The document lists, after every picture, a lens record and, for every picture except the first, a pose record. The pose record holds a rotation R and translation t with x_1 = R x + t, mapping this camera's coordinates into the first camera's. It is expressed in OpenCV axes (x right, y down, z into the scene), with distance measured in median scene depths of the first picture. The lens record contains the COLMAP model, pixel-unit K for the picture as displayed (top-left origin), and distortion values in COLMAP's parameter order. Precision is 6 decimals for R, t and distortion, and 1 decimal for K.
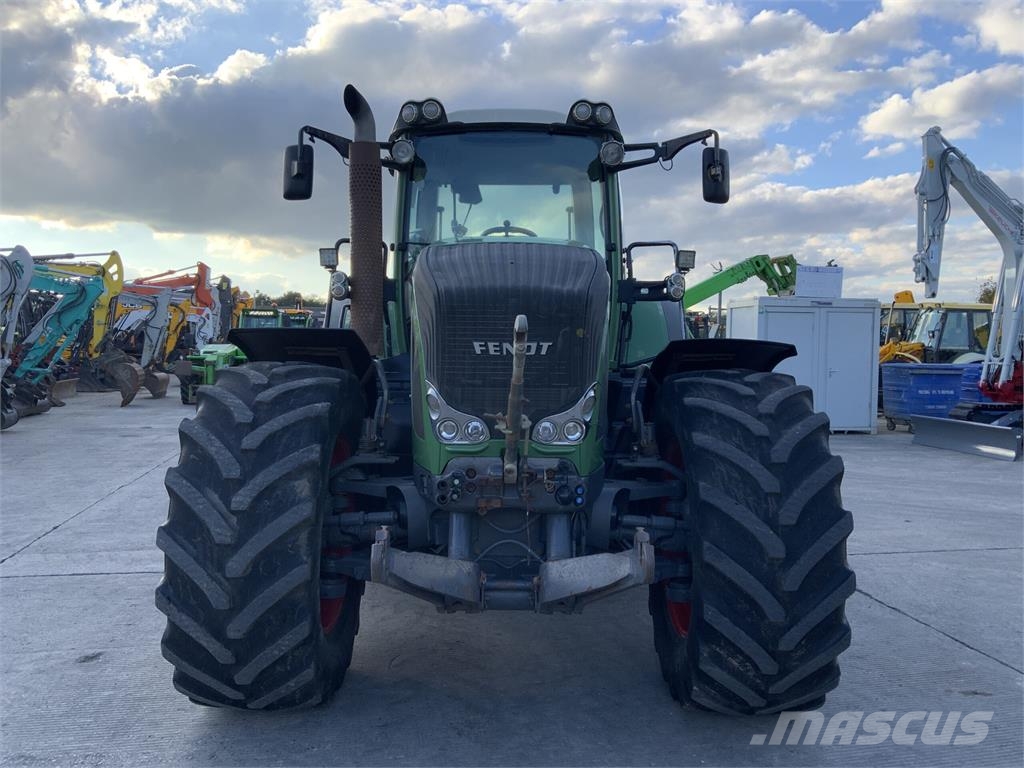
lens RADIAL K [[841.1, 0, 515.1], [0, 841.1, 379.8], [0, 0, 1]] dist [0.079301, -0.155255]
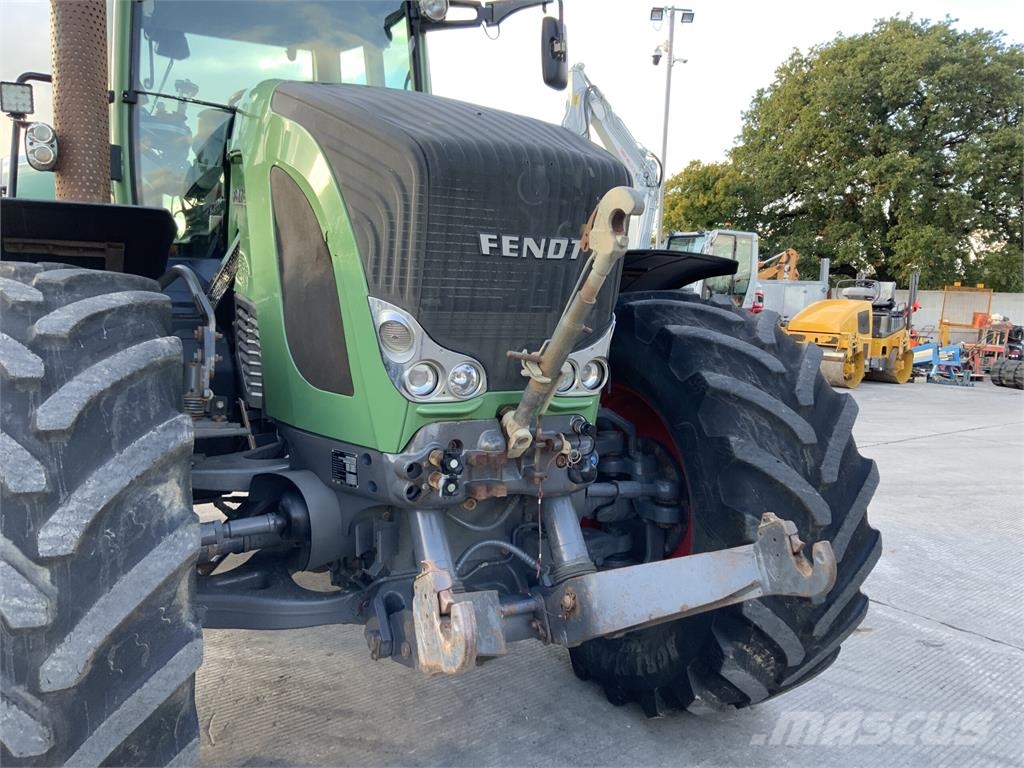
lens RADIAL K [[846.4, 0, 512.0], [0, 846.4, 384.0], [0, 0, 1]] dist [0.082149, -0.152858]
pose [[0.883200, -0.037380, 0.467504, -0.307883], [-0.001934, 0.996520, 0.083331, 0.011591], [-0.468992, -0.074502, 0.880054, 0.427047]]
